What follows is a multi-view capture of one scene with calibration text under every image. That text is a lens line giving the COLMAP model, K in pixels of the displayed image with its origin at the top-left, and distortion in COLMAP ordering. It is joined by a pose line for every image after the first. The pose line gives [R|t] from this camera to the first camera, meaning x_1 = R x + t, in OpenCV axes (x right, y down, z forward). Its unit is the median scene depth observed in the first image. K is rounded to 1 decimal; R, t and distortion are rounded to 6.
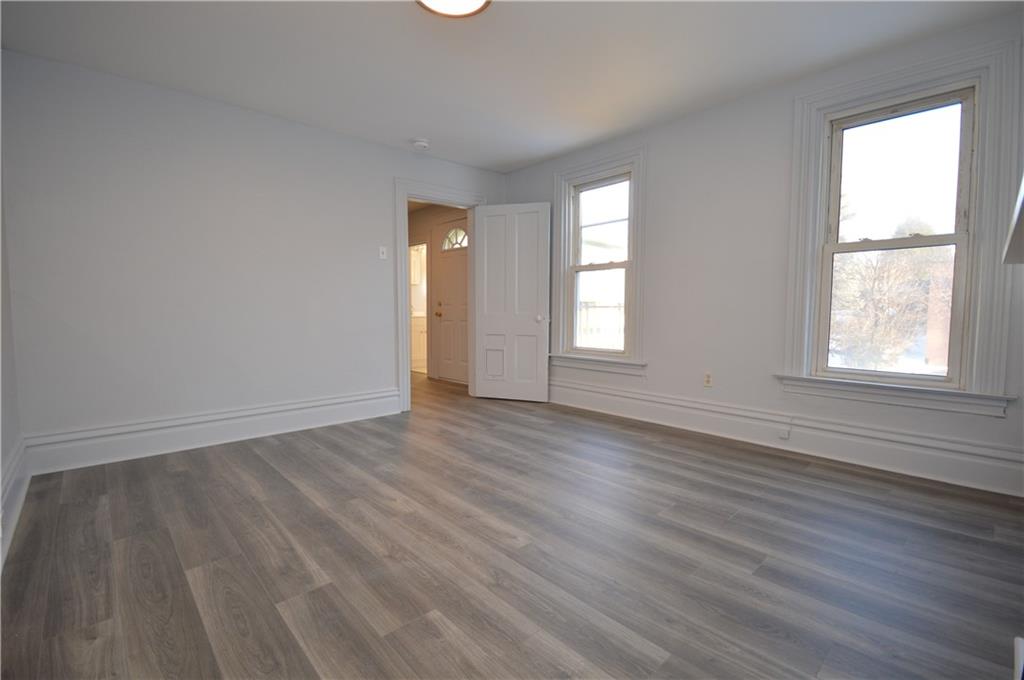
lens RADIAL K [[453.5, 0, 510.3], [0, 453.5, 342.8], [0, 0, 1]] dist [0.006091, -0.011196]
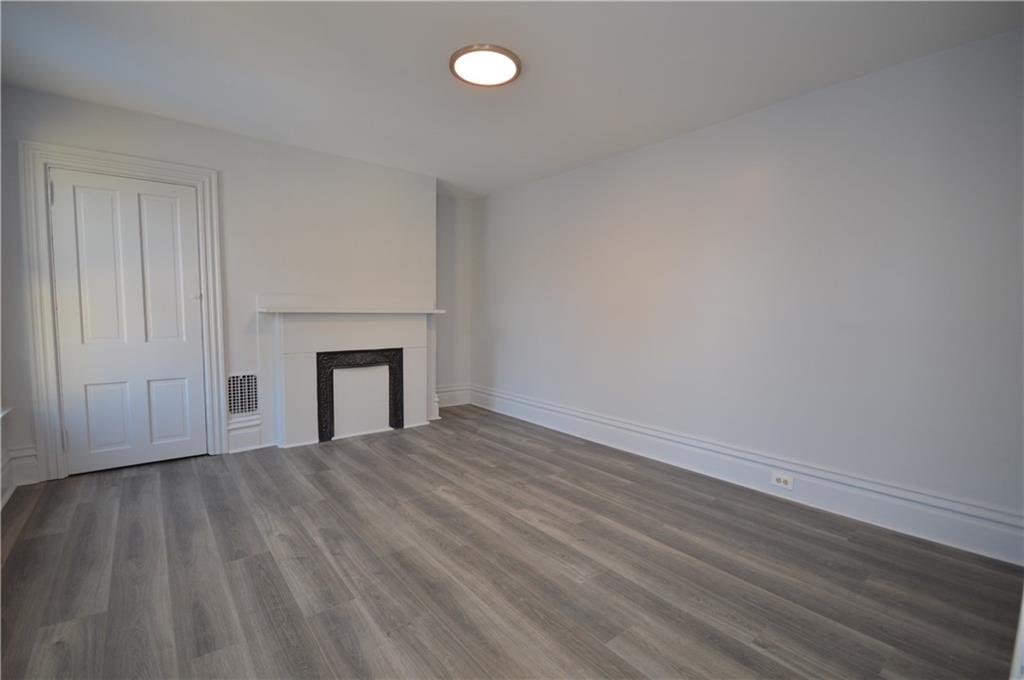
lens RADIAL K [[453.3, 0, 507.8], [0, 453.3, 342.9], [0, 0, 1]] dist [0.003086, -0.008537]
pose [[-0.997145, -0.014010, 0.074206, -0.194113], [-0.003453, 0.990070, 0.140531, -0.164248], [-0.075438, 0.139873, -0.987292, 1.533167]]
